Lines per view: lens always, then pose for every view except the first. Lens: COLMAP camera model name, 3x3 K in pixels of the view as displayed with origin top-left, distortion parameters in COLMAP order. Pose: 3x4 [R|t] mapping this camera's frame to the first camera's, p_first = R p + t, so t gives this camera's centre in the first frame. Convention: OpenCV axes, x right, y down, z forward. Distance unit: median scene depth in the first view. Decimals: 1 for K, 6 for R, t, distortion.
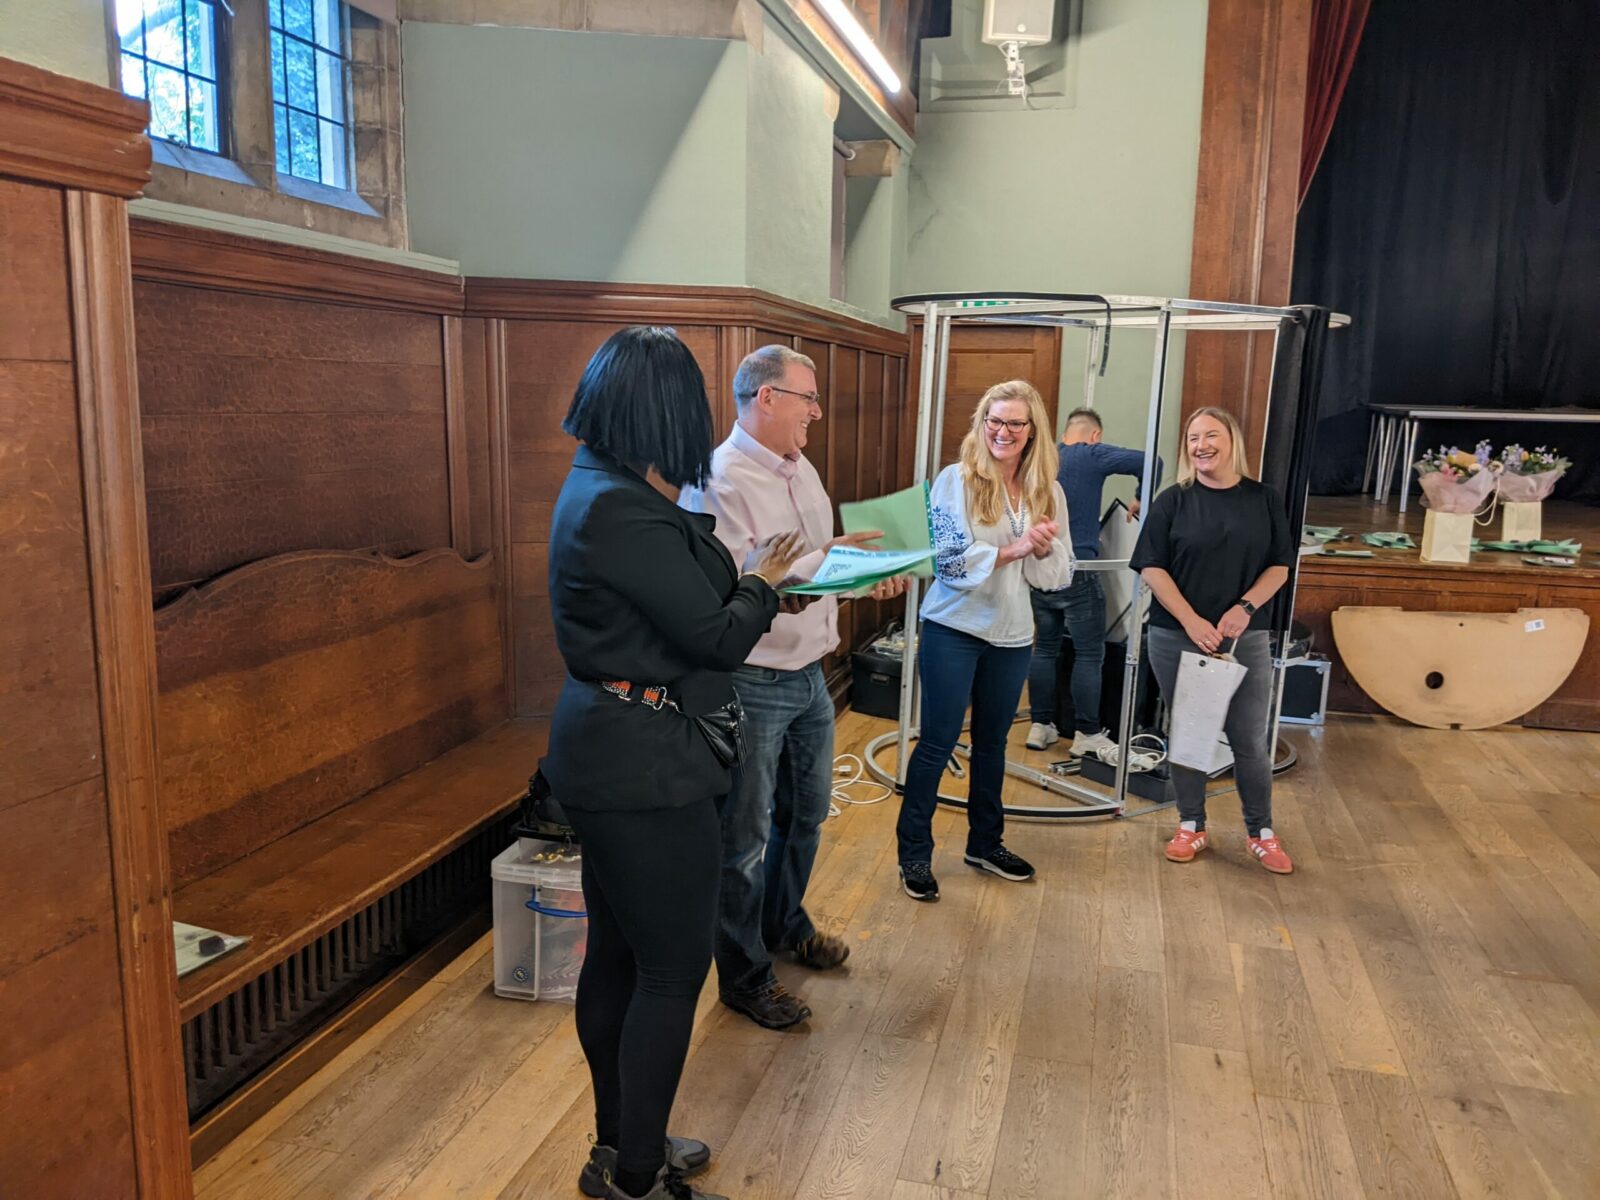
lens RADIAL K [[1264.8, 0, 799.5], [0, 1264.8, 605.0], [0, 0, 1]] dist [-0.000948, -0.025882]
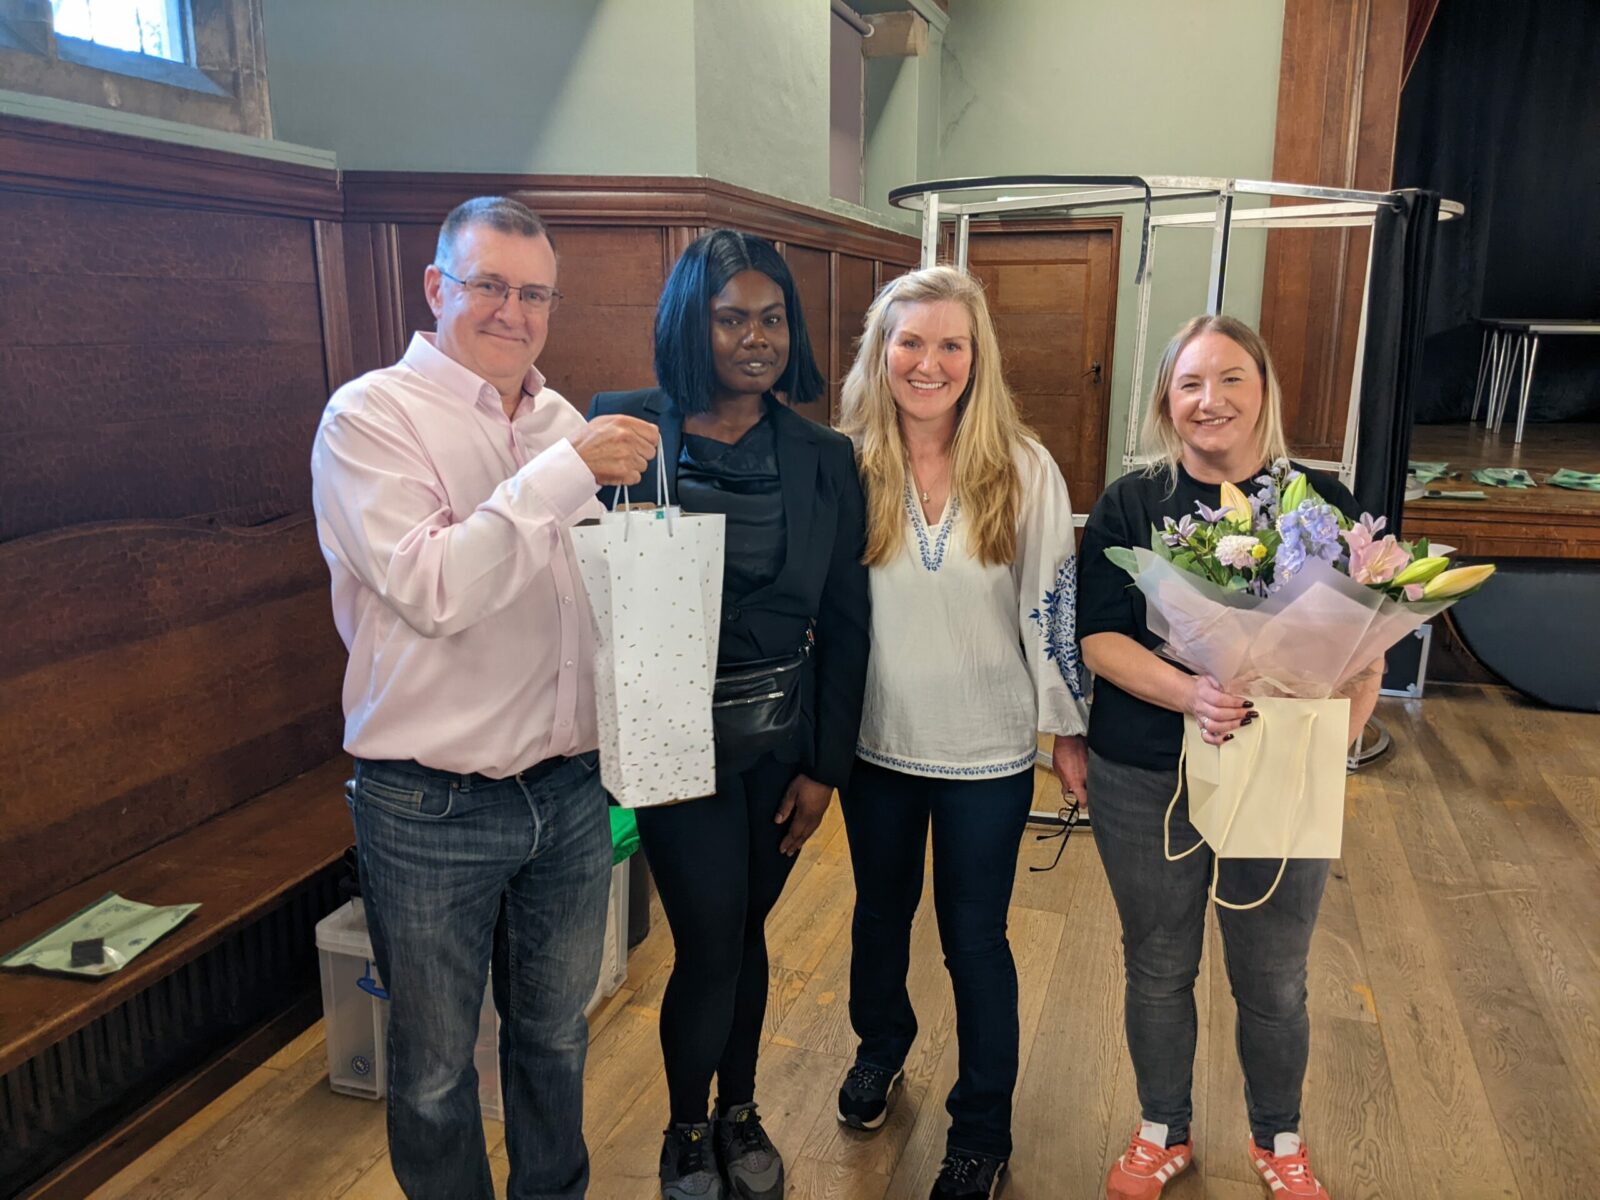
lens RADIAL K [[1264.8, 0, 815.5], [0, 1264.8, 608.4], [0, 0, 1]] dist [-0.000948, -0.025882]
pose [[0.998515, -0.003133, -0.054381, 0.080539], [0.006313, 0.998273, 0.058409, -0.026894], [0.054104, -0.058666, 0.996810, 0.201967]]
